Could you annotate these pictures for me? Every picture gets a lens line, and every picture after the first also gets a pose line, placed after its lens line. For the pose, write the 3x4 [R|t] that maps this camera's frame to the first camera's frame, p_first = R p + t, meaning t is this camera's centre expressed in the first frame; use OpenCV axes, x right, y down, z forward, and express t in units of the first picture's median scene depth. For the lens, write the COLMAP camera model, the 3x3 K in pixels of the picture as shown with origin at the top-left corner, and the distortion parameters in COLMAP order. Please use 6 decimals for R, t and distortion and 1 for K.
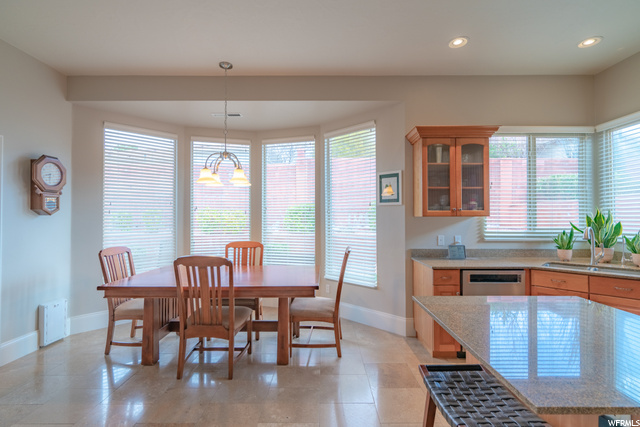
lens RADIAL K [[297.1, 0, 323.7], [0, 297.1, 212.4], [0, 0, 1]] dist [-0.000539, 0.000232]
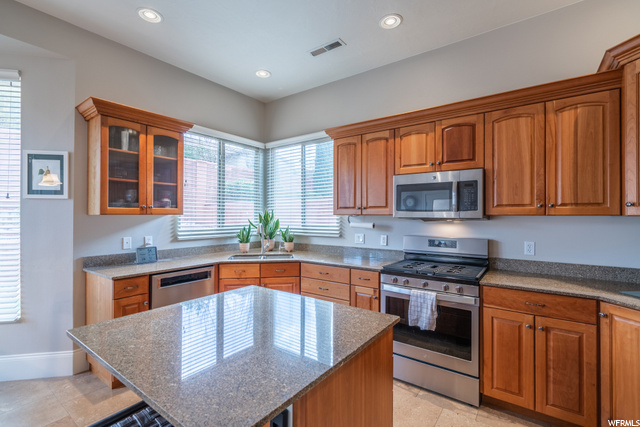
lens RADIAL K [[295.0, 0, 319.0], [0, 295.0, 212.9], [0, 0, 1]] dist [0.003001, 0.000498]
pose [[0.598752, 0.006723, 0.800906, 0.050542], [-0.013011, 0.999914, 0.001334, 0.000393], [-0.800829, -0.011219, 0.598789, 0.065307]]
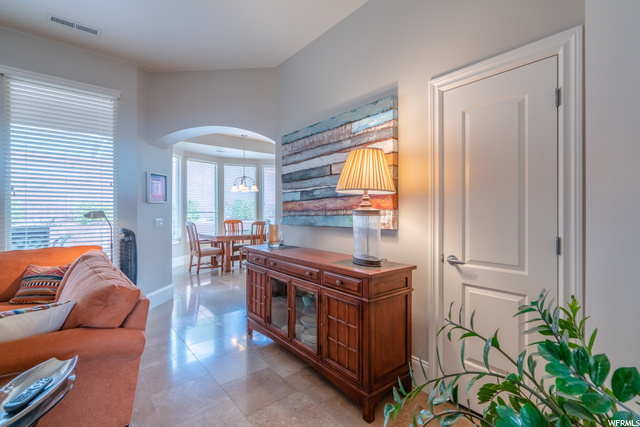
lens RADIAL K [[297.5, 0, 313.7], [0, 297.5, 210.0], [0, 0, 1]] dist [0.000032, 0.000273]
pose [[0.782187, 0.002232, 0.623040, -1.251646], [-0.010514, 0.999898, 0.009618, 0.015171], [-0.622956, -0.014074, 0.782131, -0.969472]]
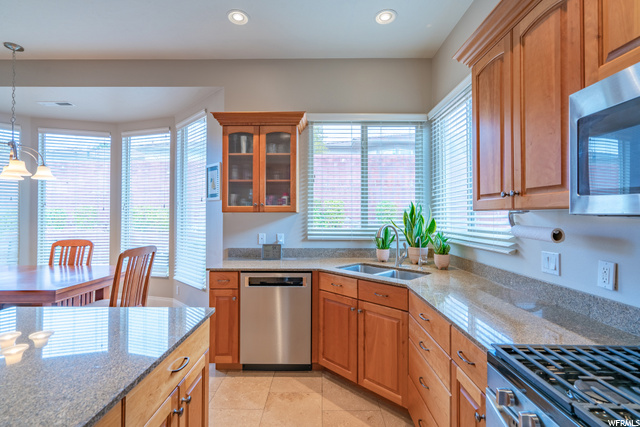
lens RADIAL K [[293.0, 0, 319.1], [0, 293.0, 210.5], [0, 0, 1]] dist [-0.001412, -0.000058]
pose [[0.999976, 0.000120, -0.006887, 0.608508], [-0.000118, 1.000000, 0.000221, 0.007260], [0.006887, -0.000220, 0.999976, 0.104816]]
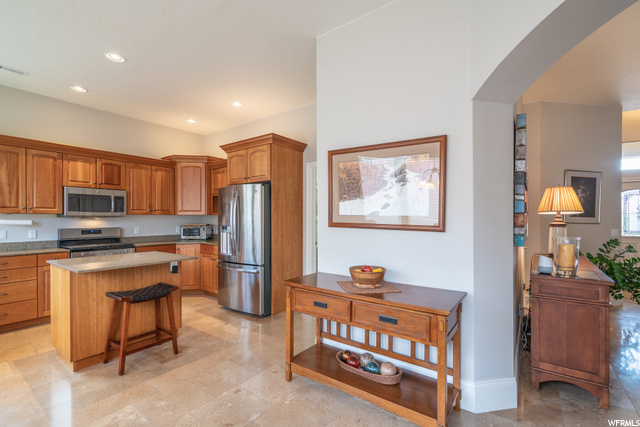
lens RADIAL K [[291.9, 0, 318.8], [0, 291.9, 218.6], [0, 0, 1]] dist [0.001187, 0.000641]
pose [[-0.800246, -0.001532, 0.599671, -0.710906], [-0.008206, 0.999931, -0.008396, 0.025974], [-0.599616, -0.011639, -0.800203, 0.741561]]
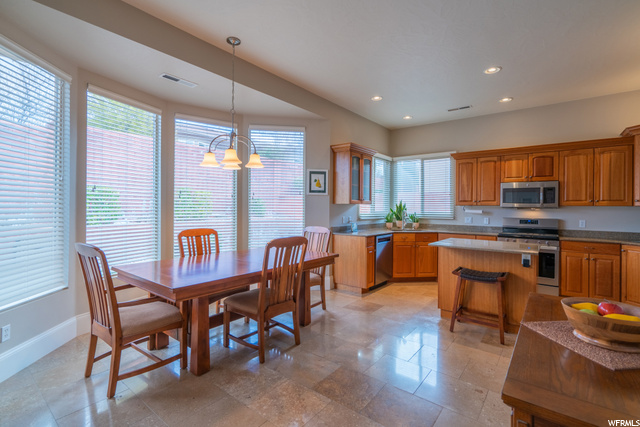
lens RADIAL K [[297.2, 0, 320.2], [0, 297.2, 206.2], [0, 0, 1]] dist [0.002493, 0.000622]
pose [[0.621146, 0.008873, 0.783644, -0.887943], [-0.021325, 0.999757, 0.005583, 0.019866], [-0.783404, -0.020179, 0.621185, 0.182610]]
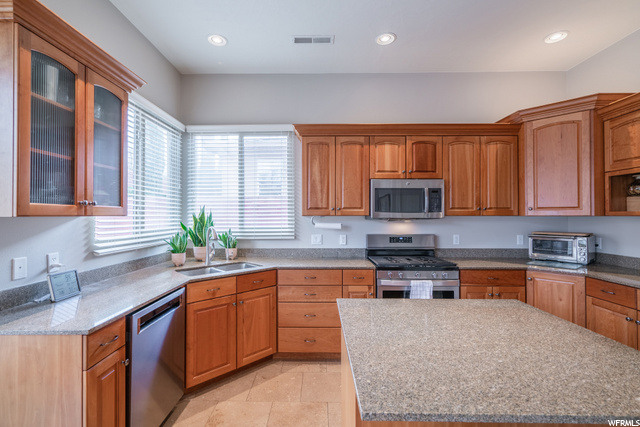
lens RADIAL K [[293.3, 0, 315.6], [0, 293.3, 212.7], [0, 0, 1]] dist [-0.002402, -0.000139]
pose [[0.018650, 0.009481, 0.999781, -0.058057], [-0.013586, 0.999865, -0.009229, 0.006409], [-0.999734, -0.013411, 0.018776, 0.560313]]
